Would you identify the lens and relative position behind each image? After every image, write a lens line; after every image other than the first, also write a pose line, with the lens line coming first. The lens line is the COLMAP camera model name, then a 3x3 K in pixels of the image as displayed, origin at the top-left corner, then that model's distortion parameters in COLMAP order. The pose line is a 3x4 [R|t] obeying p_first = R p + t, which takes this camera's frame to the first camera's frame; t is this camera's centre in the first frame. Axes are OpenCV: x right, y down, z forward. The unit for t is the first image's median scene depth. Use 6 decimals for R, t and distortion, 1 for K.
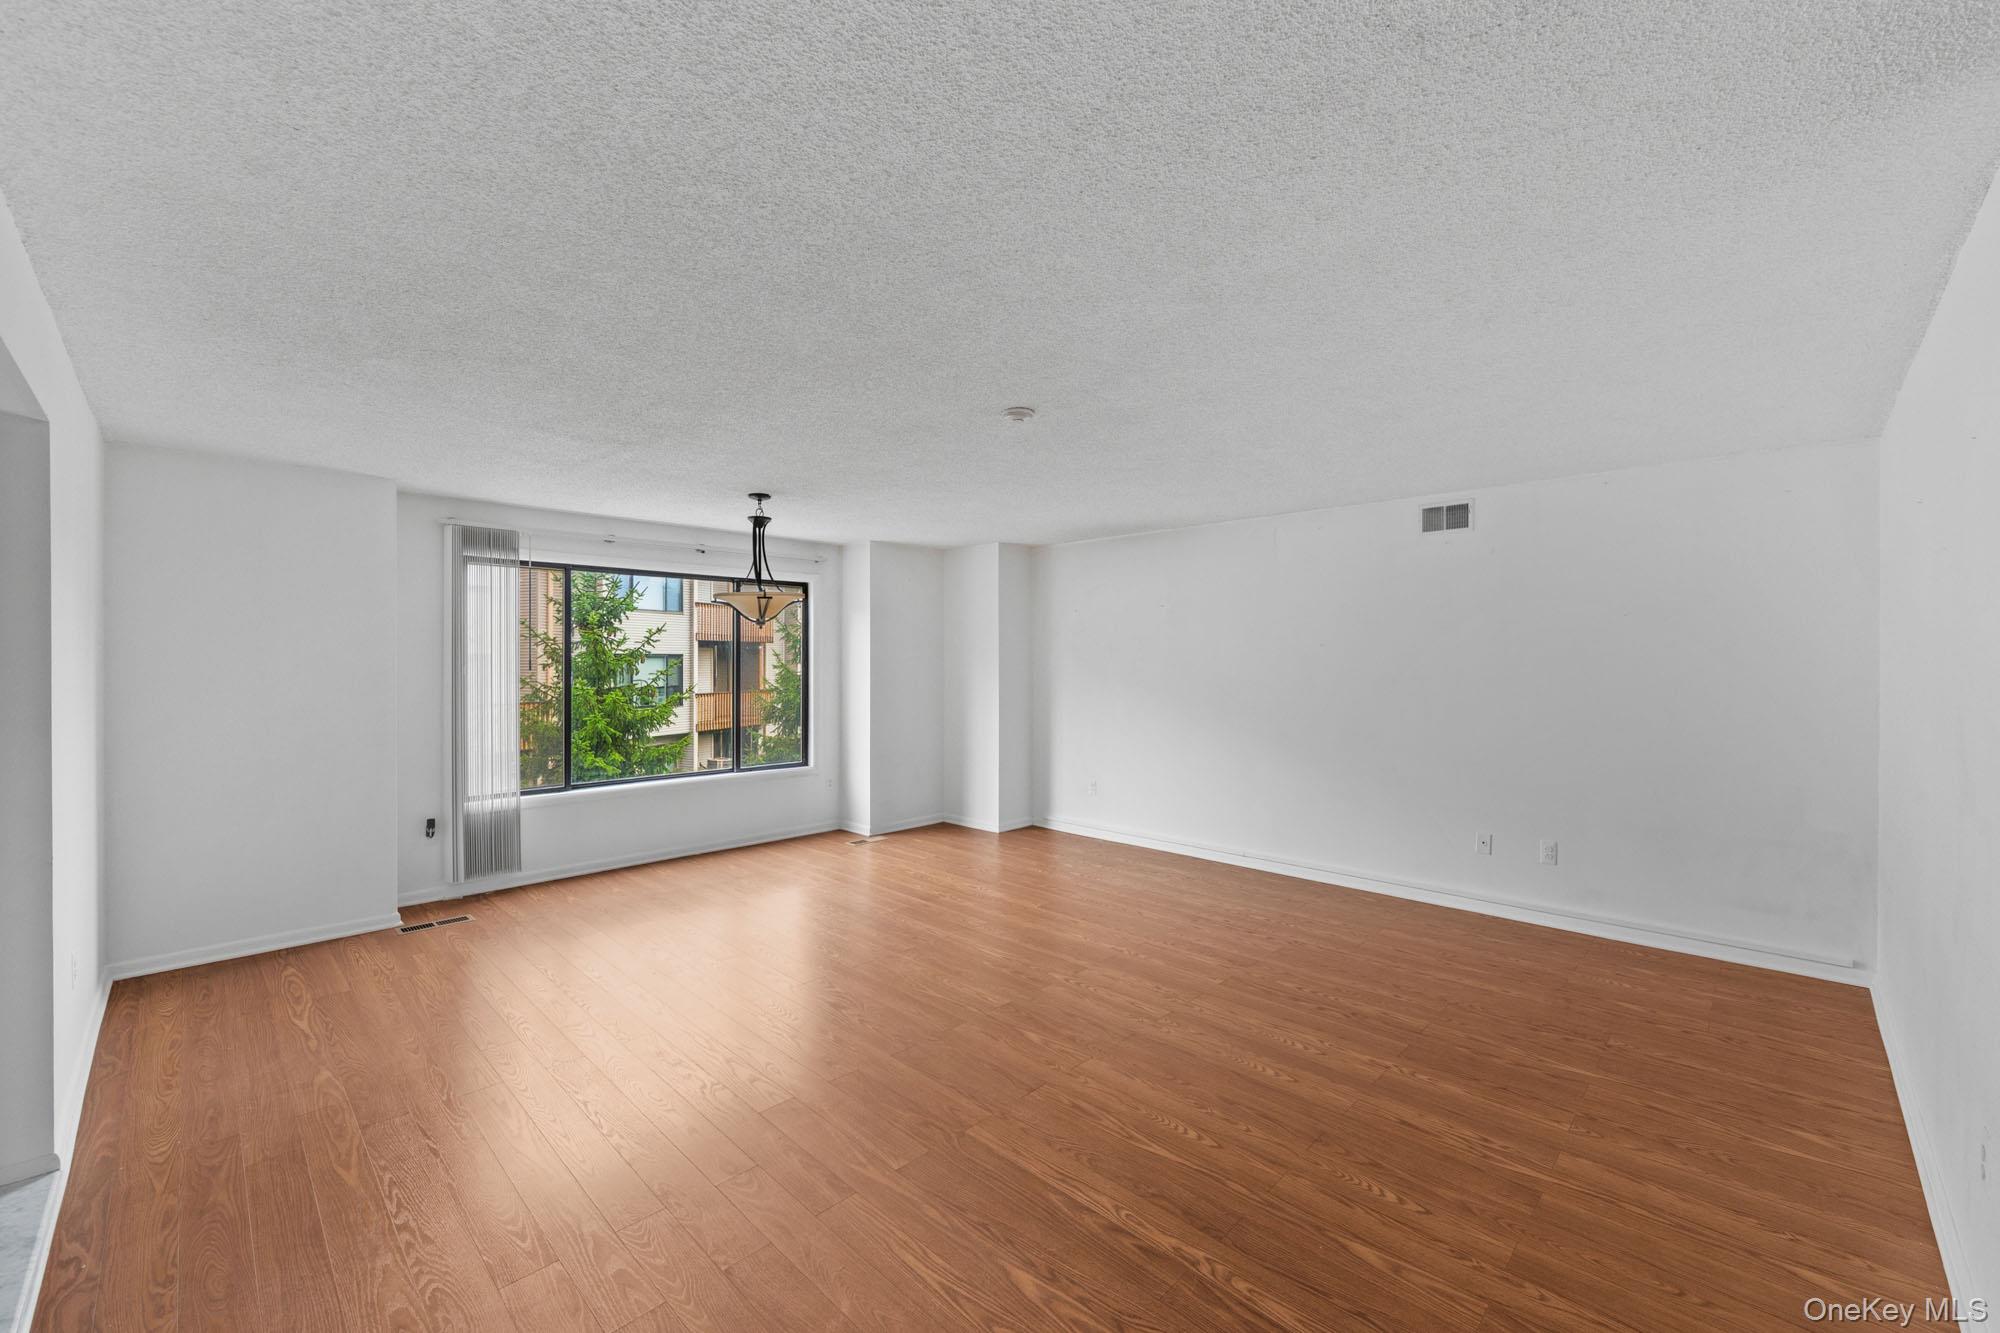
lens RADIAL K [[797.1, 0, 993.8], [0, 797.1, 666.0], [0, 0, 1]] dist [-0.000878, -0.000238]
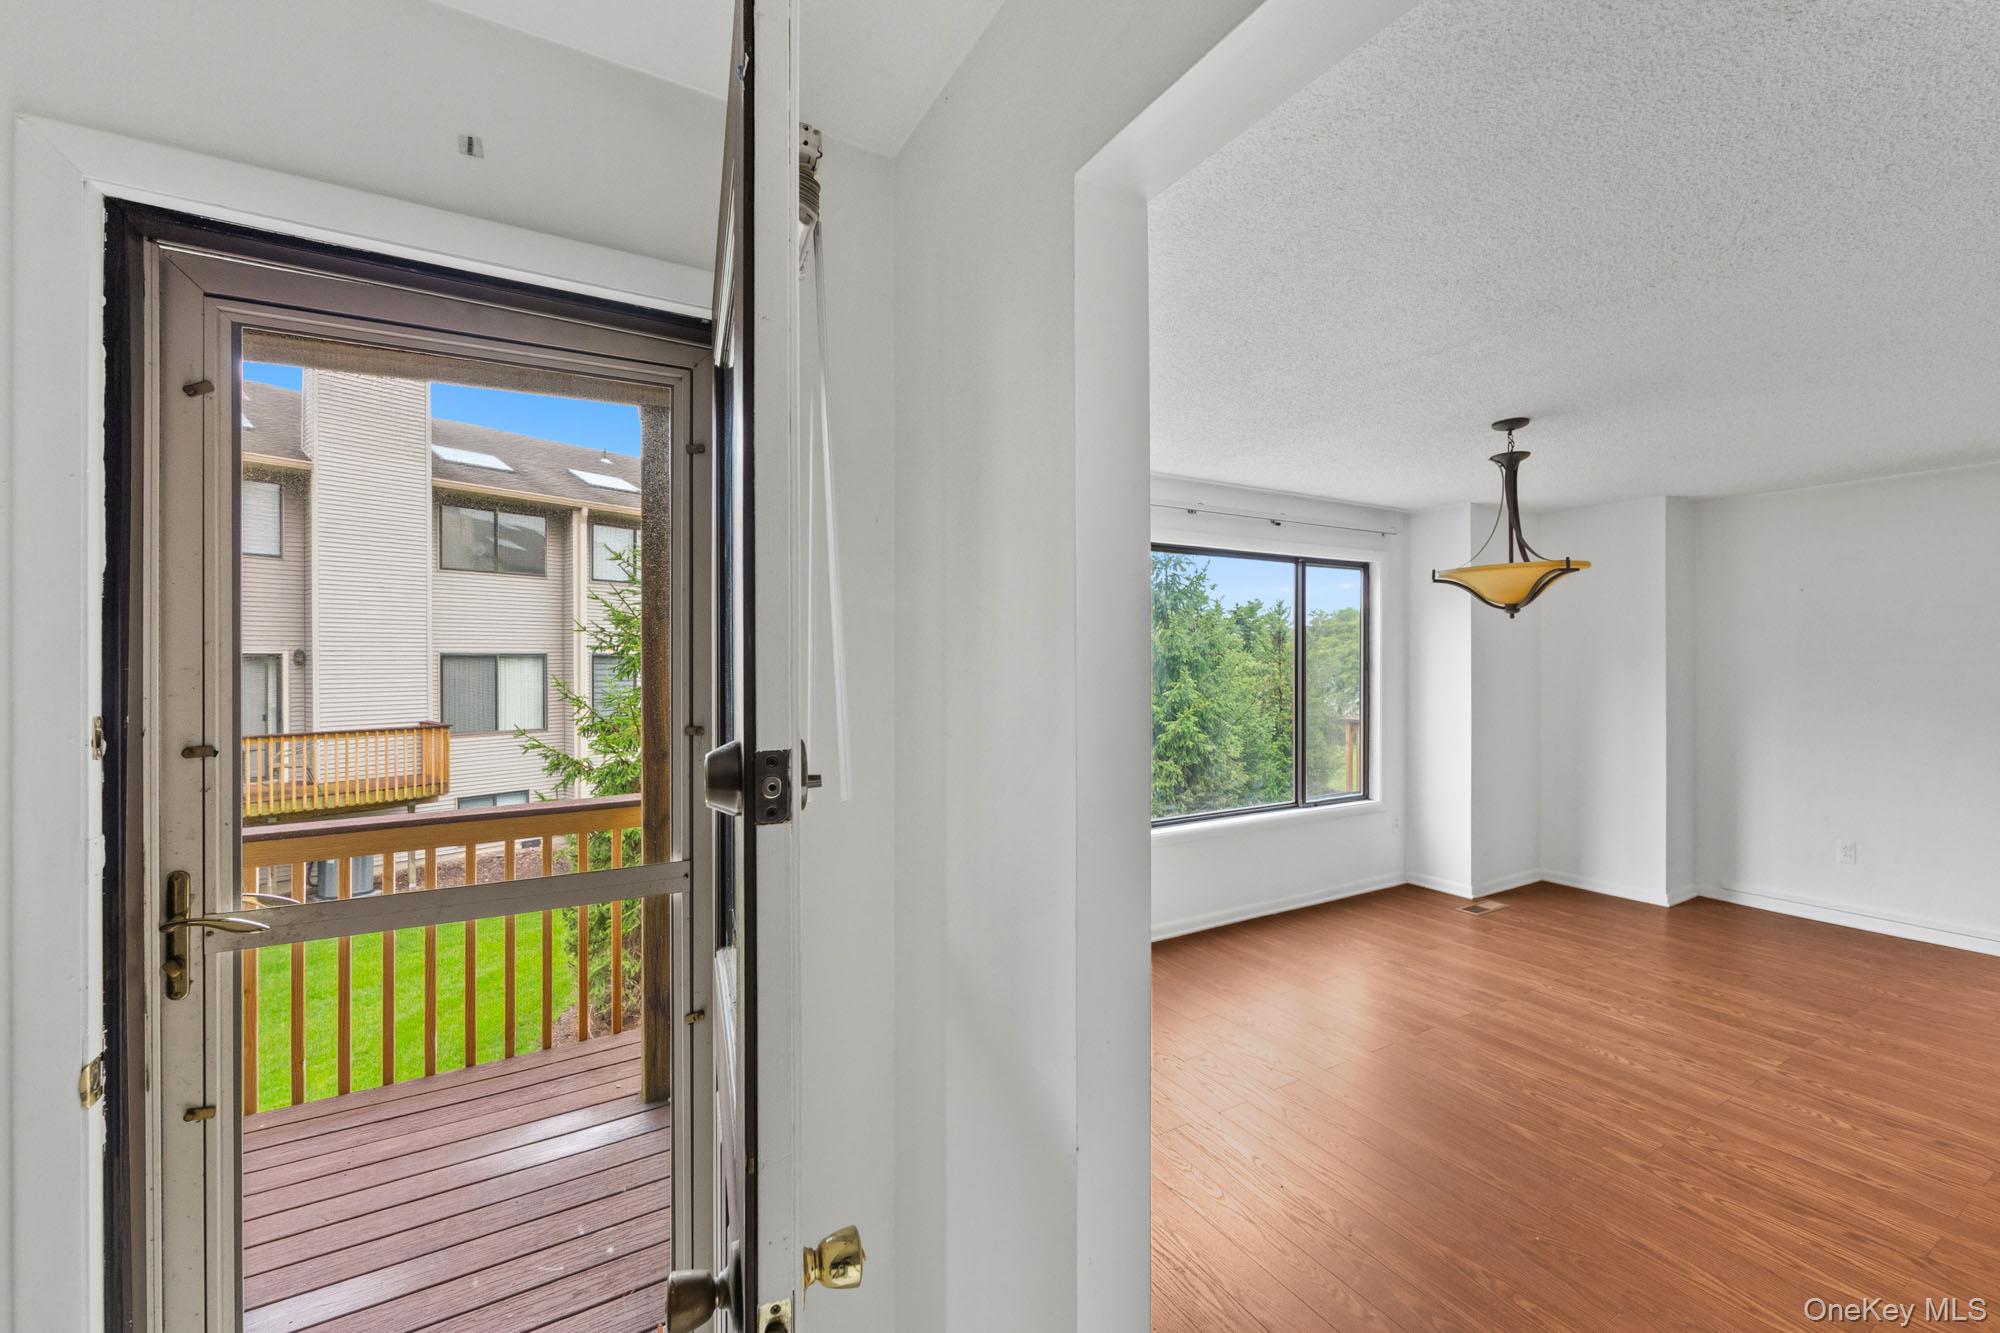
lens RADIAL K [[800.8, 0, 1006.2], [0, 800.8, 662.0], [0, 0, 1]] dist [0.001264, -0.000363]
pose [[0.968345, 0.000755, -0.249615, -0.530487], [-0.002254, 0.999981, -0.005717, -0.003922], [0.249606, 0.006099, 0.968328, 0.227714]]
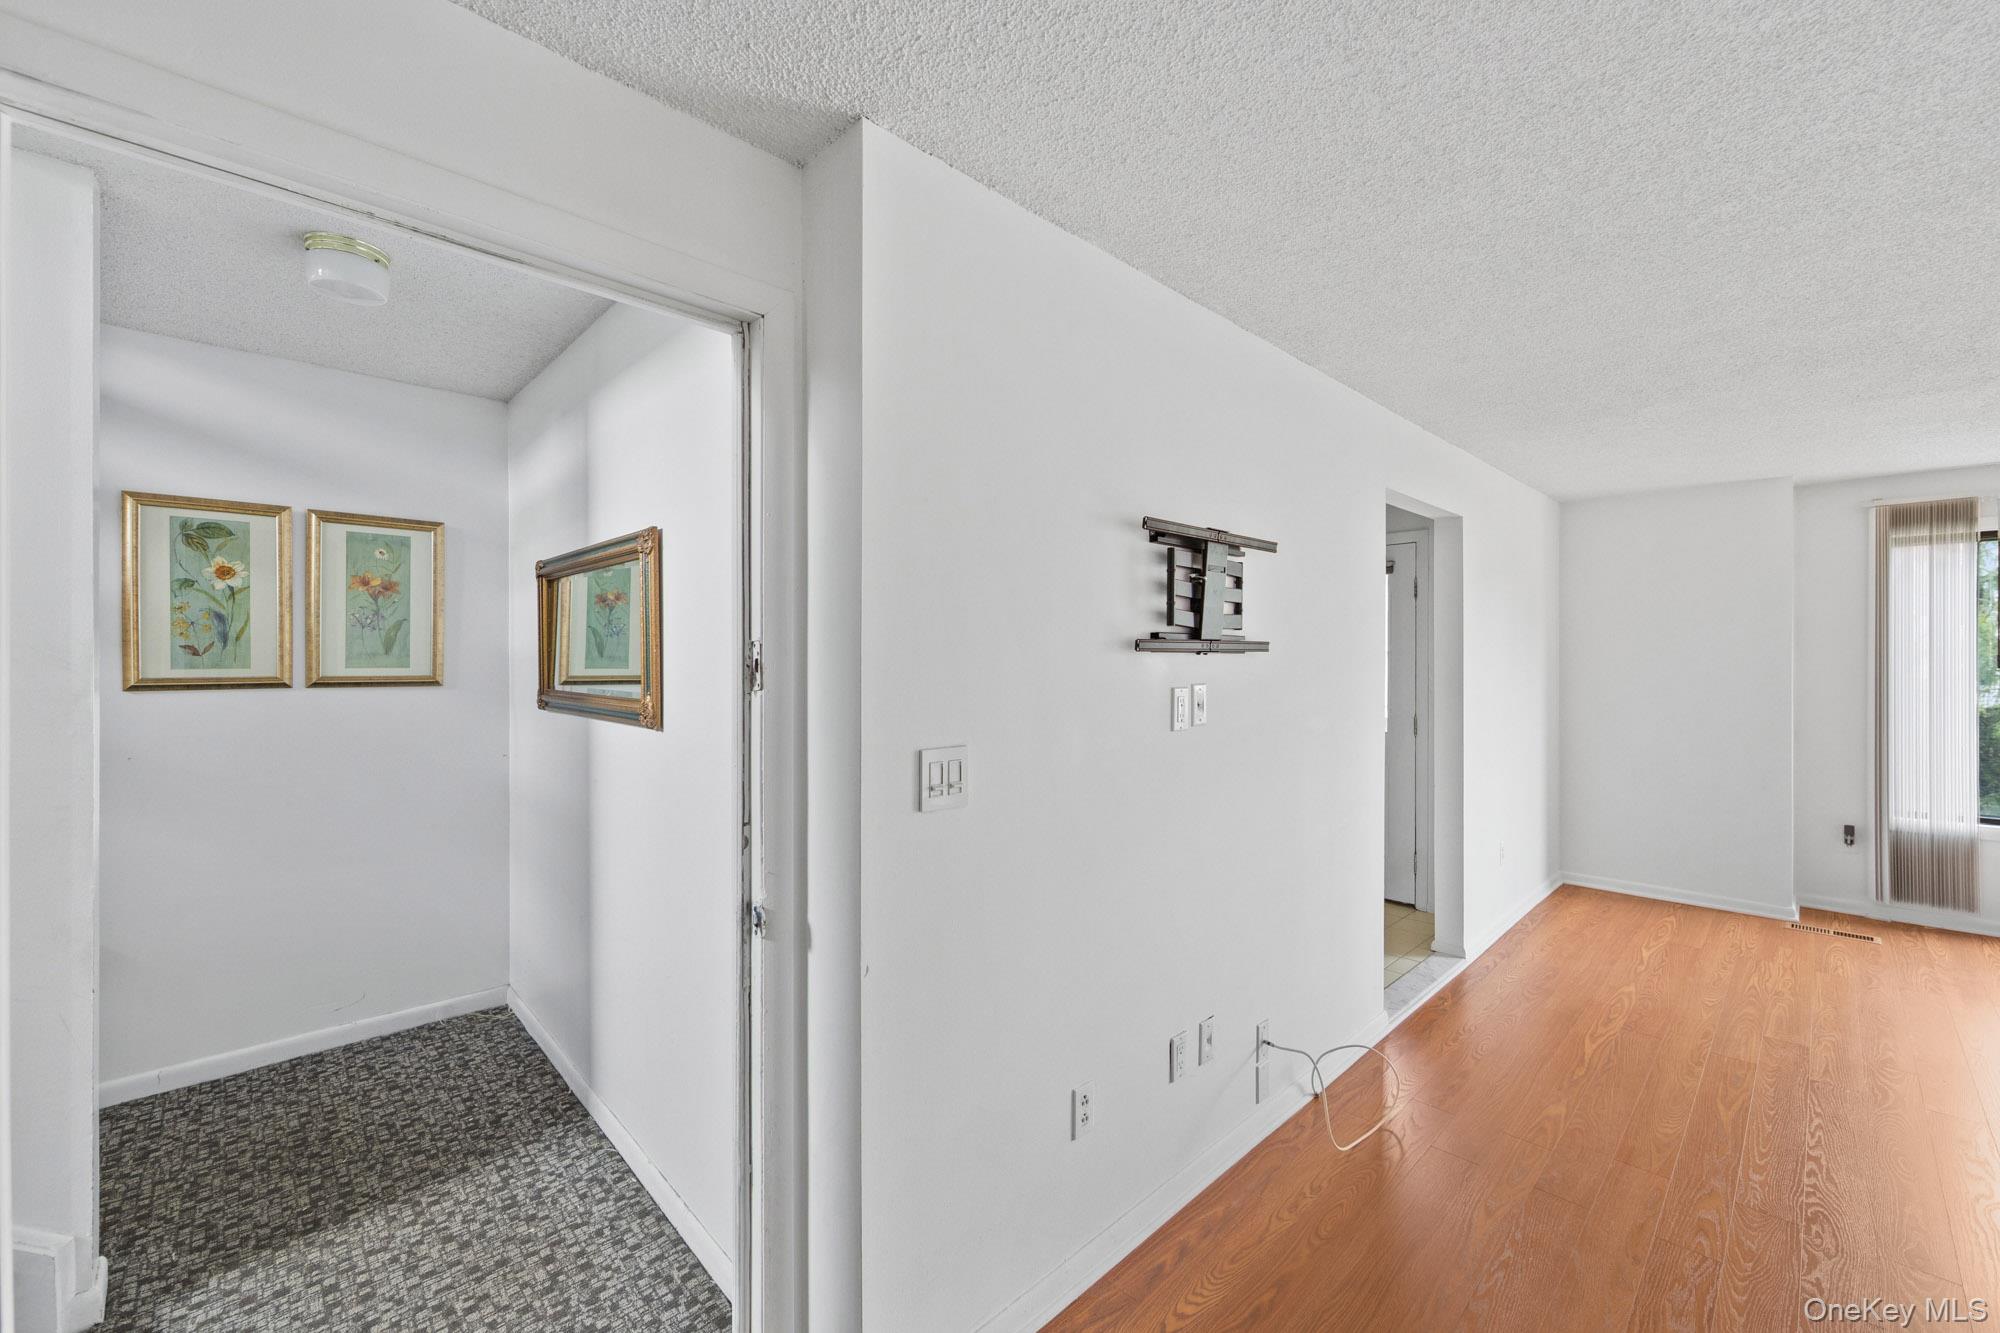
lens RADIAL K [[800.8, 0, 1006.2], [0, 800.8, 662.0], [0, 0, 1]] dist [0.001264, -0.000363]
pose [[-0.015218, 0.004309, -0.999875, 0.248916], [-0.003034, 0.999986, 0.004356, -0.001257], [0.999880, 0.003100, -0.015204, 0.021705]]
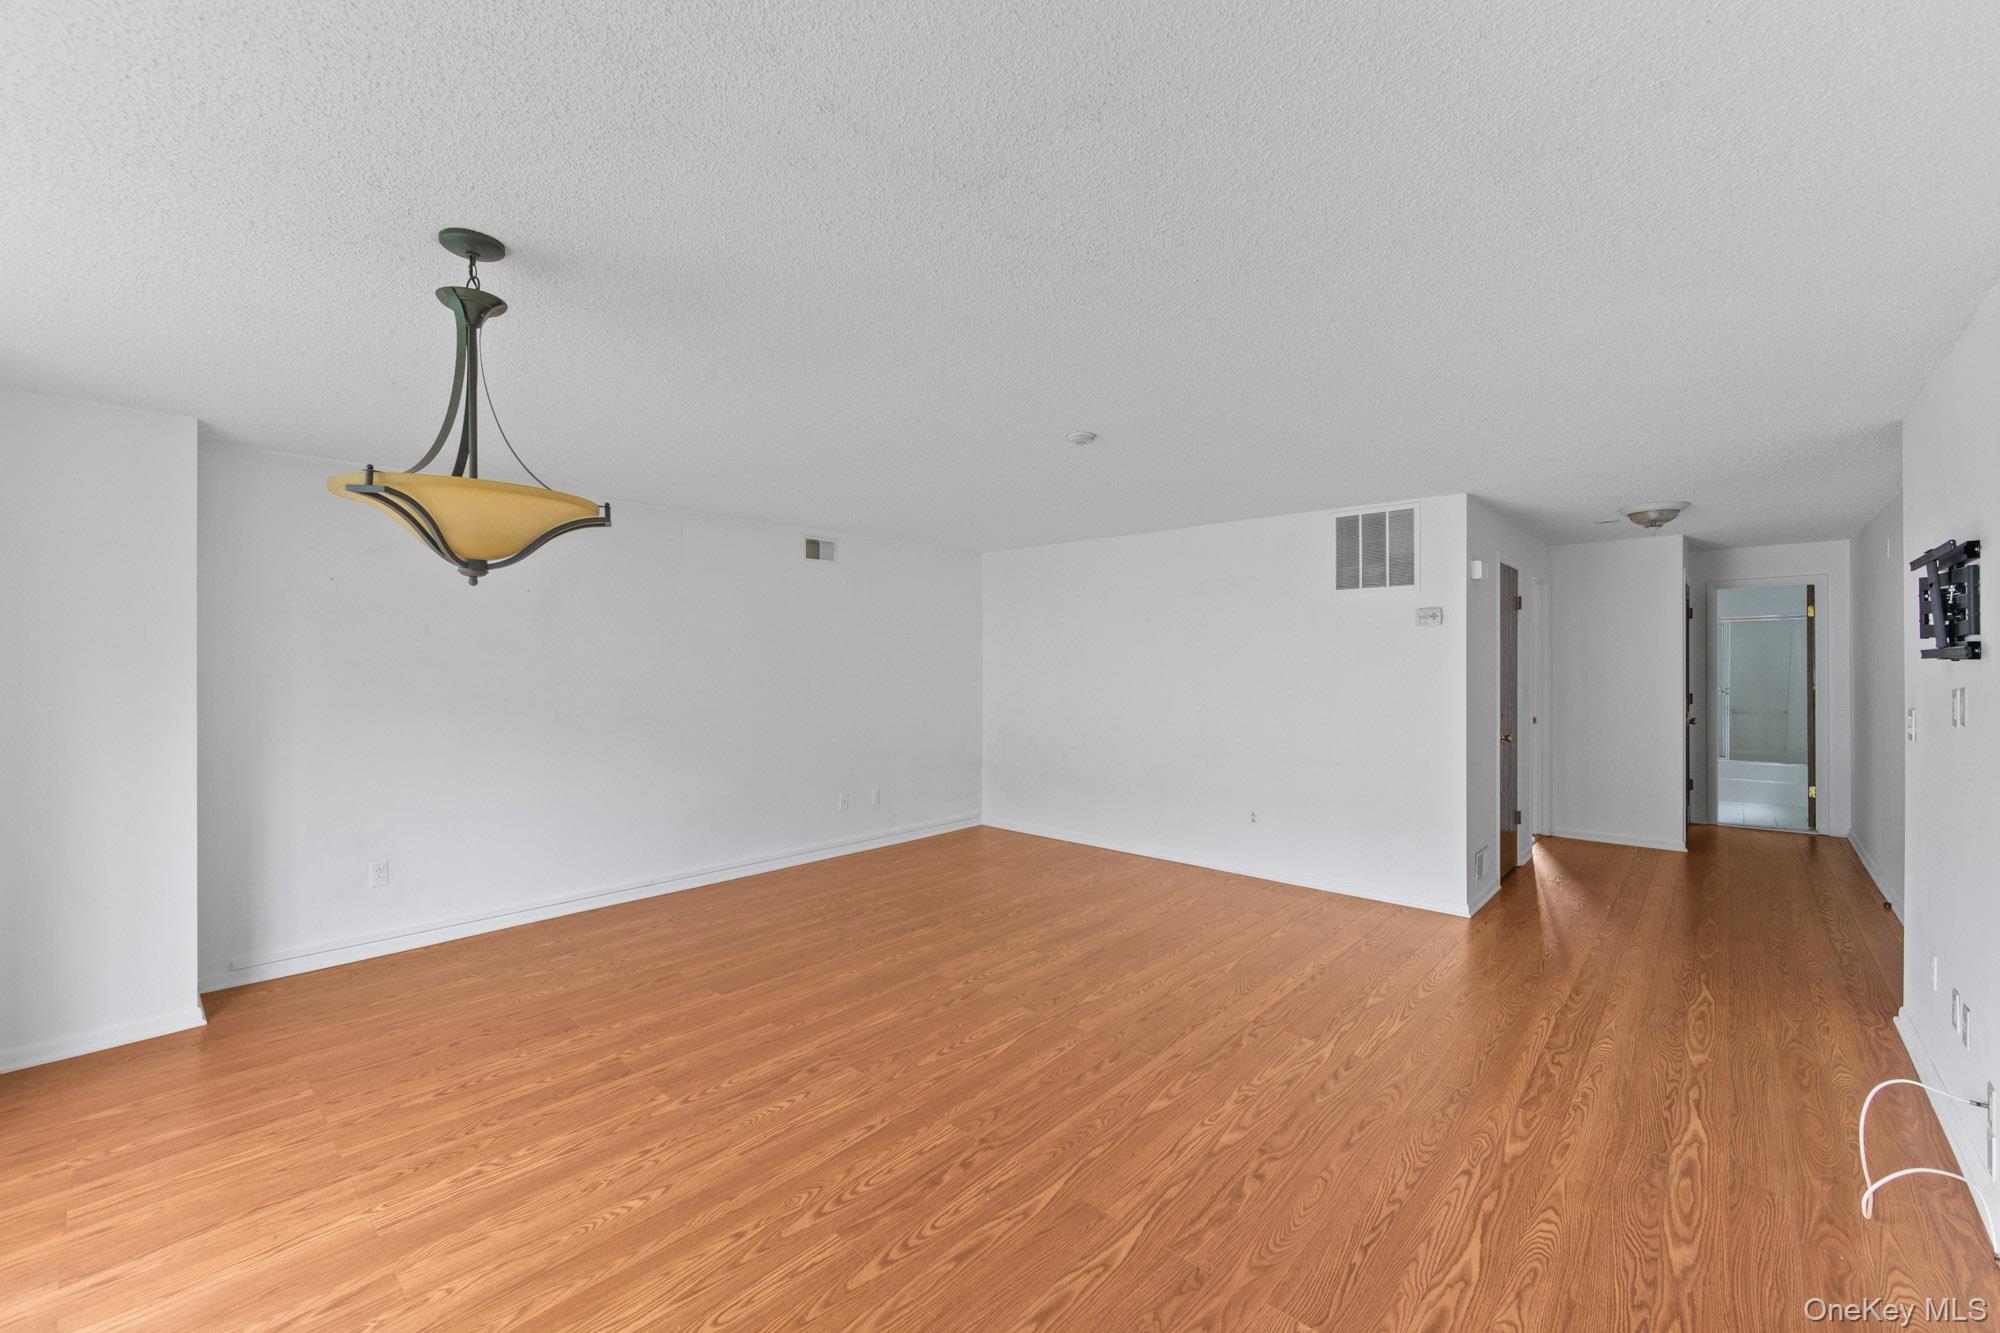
lens RADIAL K [[800.8, 0, 1006.2], [0, 800.8, 662.0], [0, 0, 1]] dist [0.001264, -0.000363]
pose [[-0.049605, 0.001468, 0.998768, -0.685119], [0.005940, 0.999982, -0.001174, -0.006213], [-0.998751, 0.005874, -0.049613, 0.747566]]
